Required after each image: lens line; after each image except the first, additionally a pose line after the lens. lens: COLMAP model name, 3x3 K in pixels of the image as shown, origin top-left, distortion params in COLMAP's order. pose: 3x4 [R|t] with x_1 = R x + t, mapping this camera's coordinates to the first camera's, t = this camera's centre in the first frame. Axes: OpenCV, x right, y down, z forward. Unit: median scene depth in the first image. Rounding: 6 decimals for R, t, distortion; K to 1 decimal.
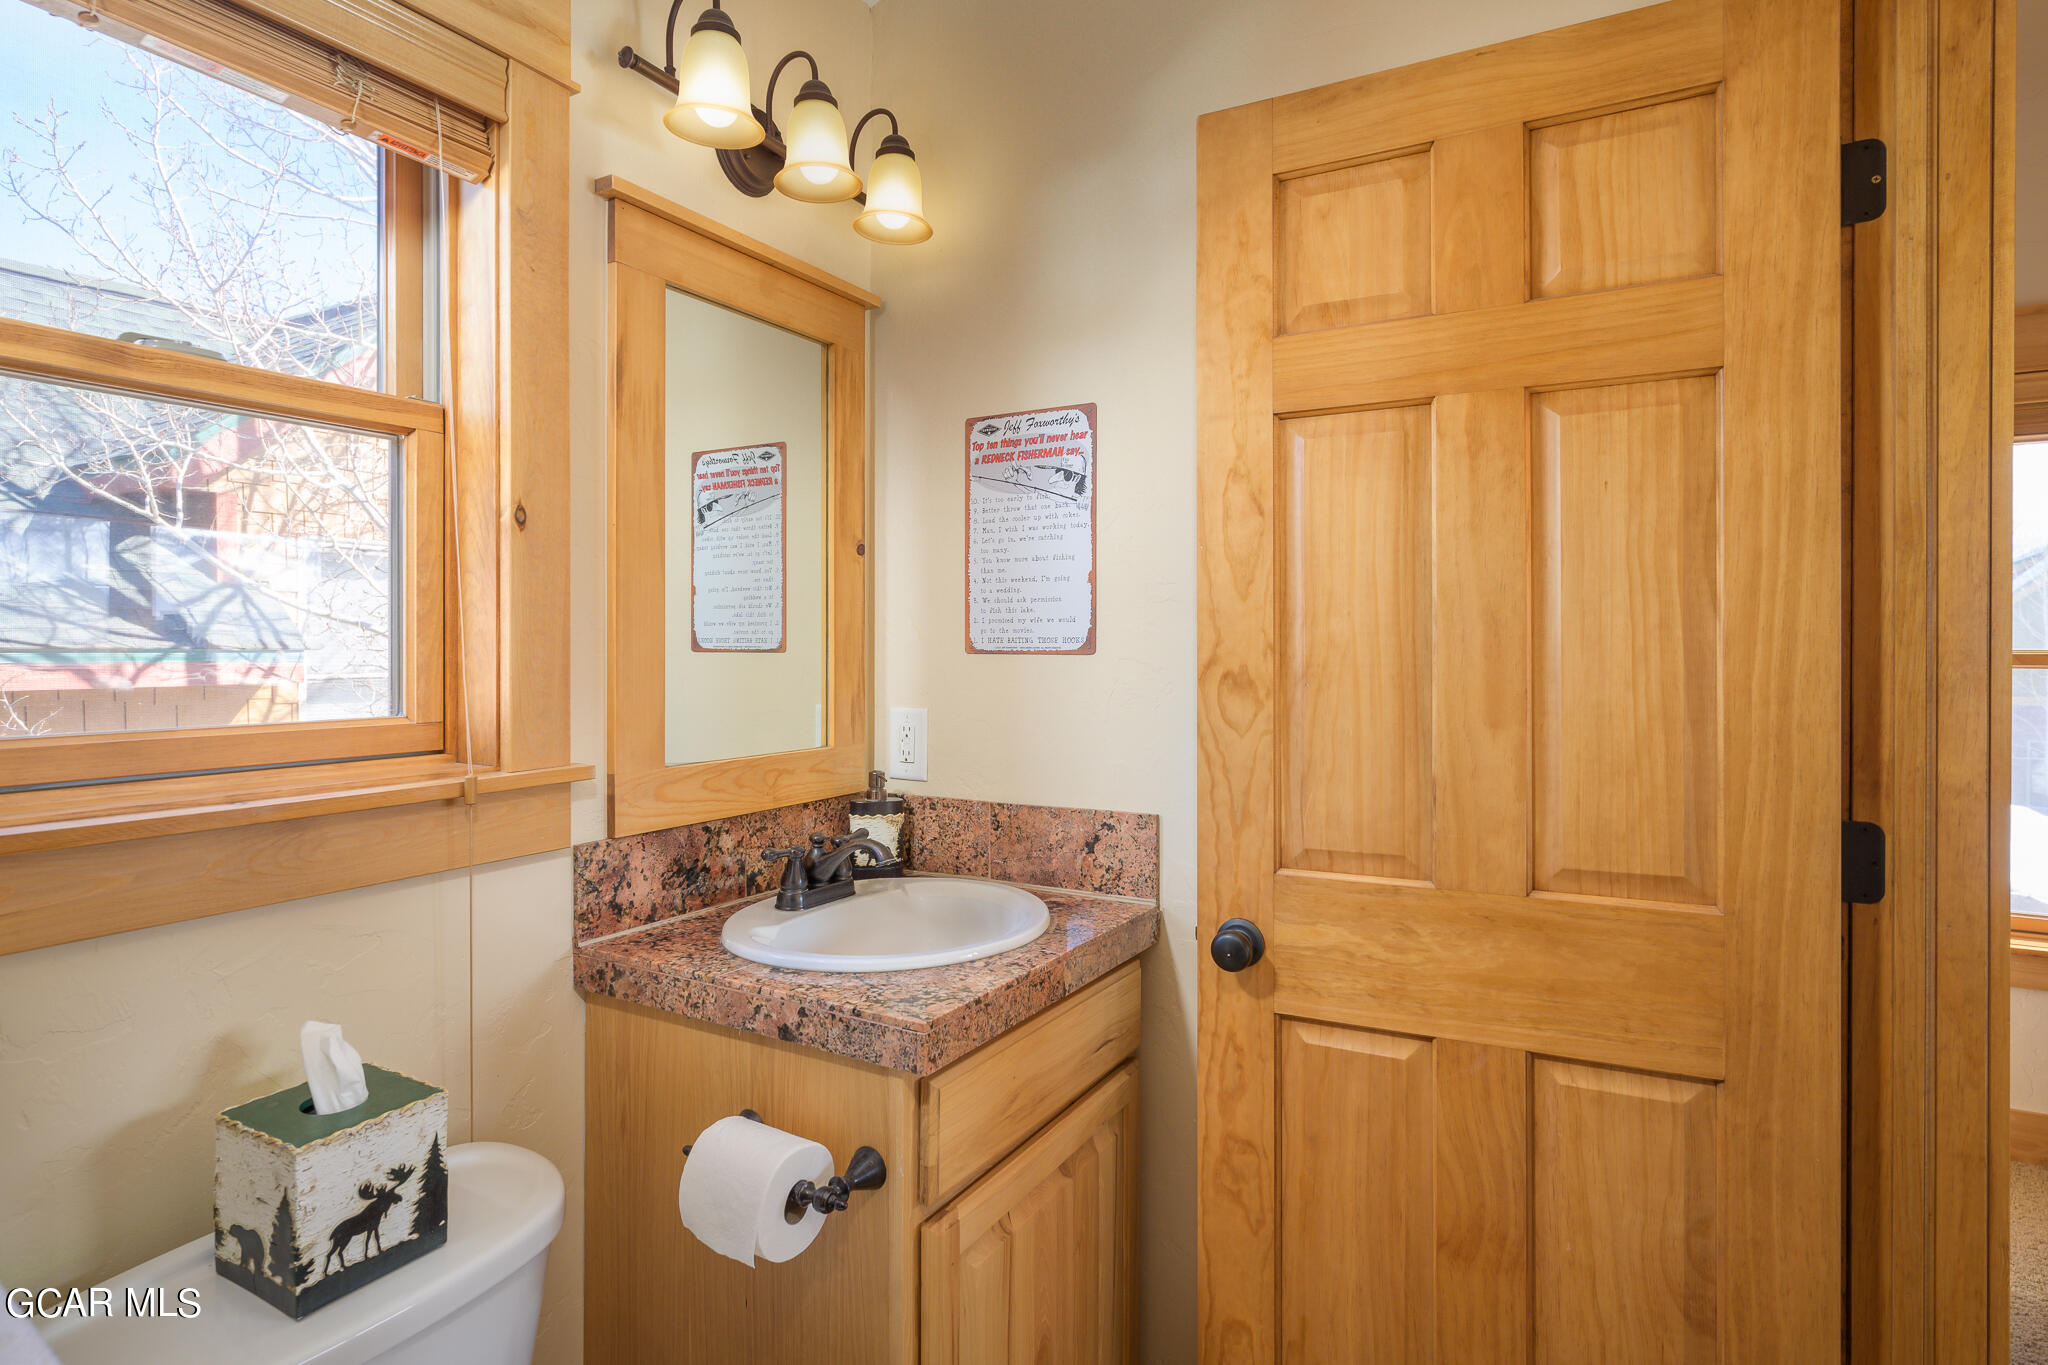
lens RADIAL K [[1021.2, 0, 1021.6], [0, 1021.2, 651.2], [0, 0, 1]] dist [-0.000179, -0.000142]
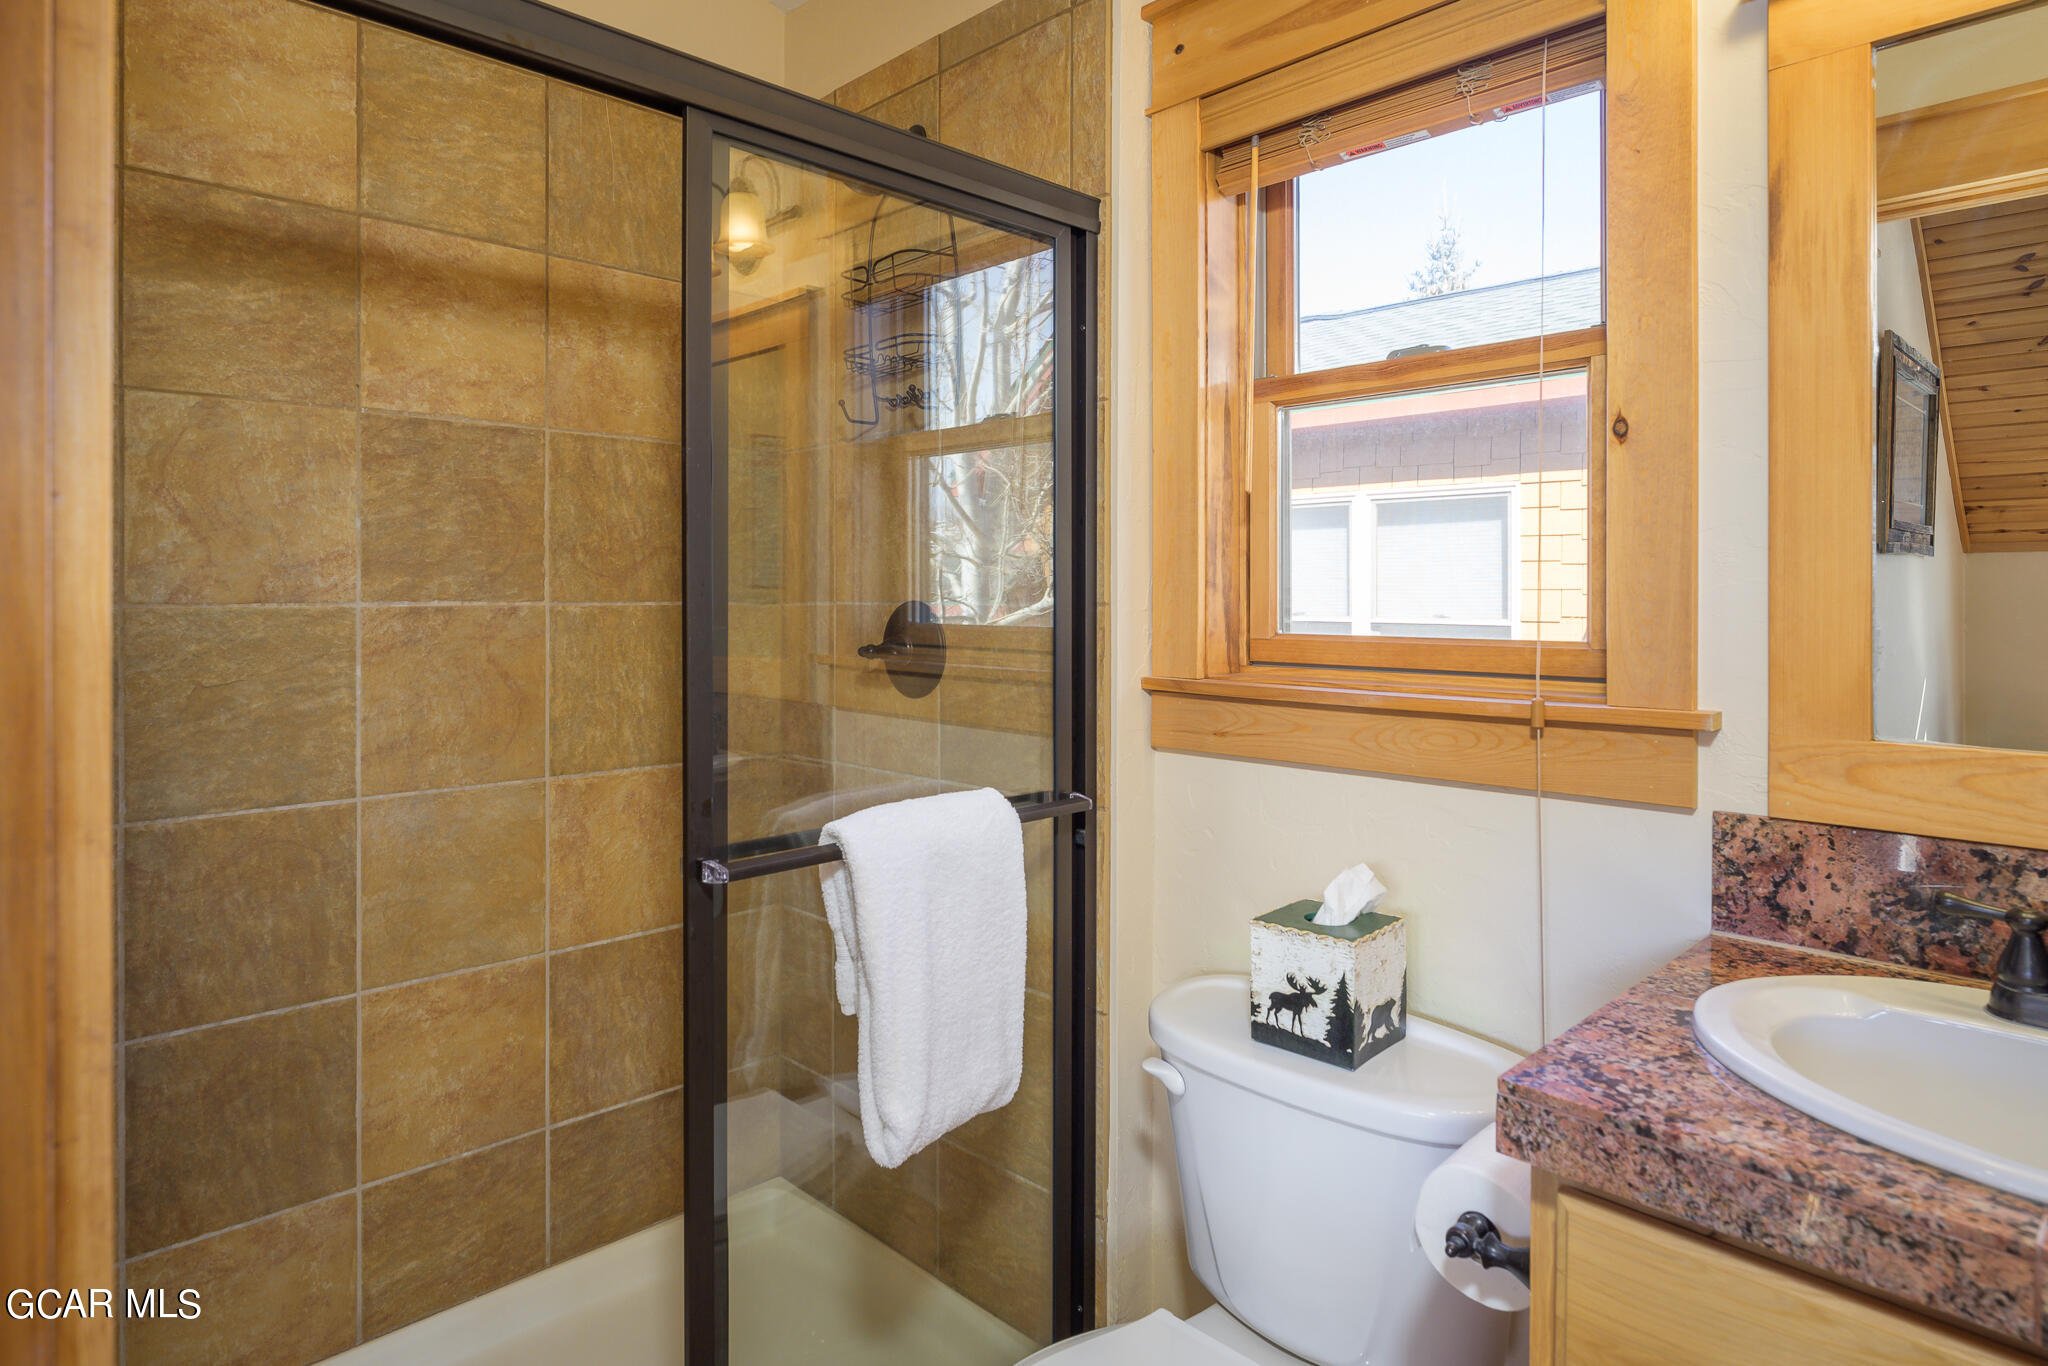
lens RADIAL K [[1199.4, 0, 1018.5], [0, 1199.4, 595.0], [0, 0, 1]] dist [0.002203, 0.001608]
pose [[-0.245095, -0.000740, -0.969499, 0.721417], [-0.004999, 0.999987, 0.000500, 0.020481], [0.969486, 0.004969, -0.245096, 0.777363]]
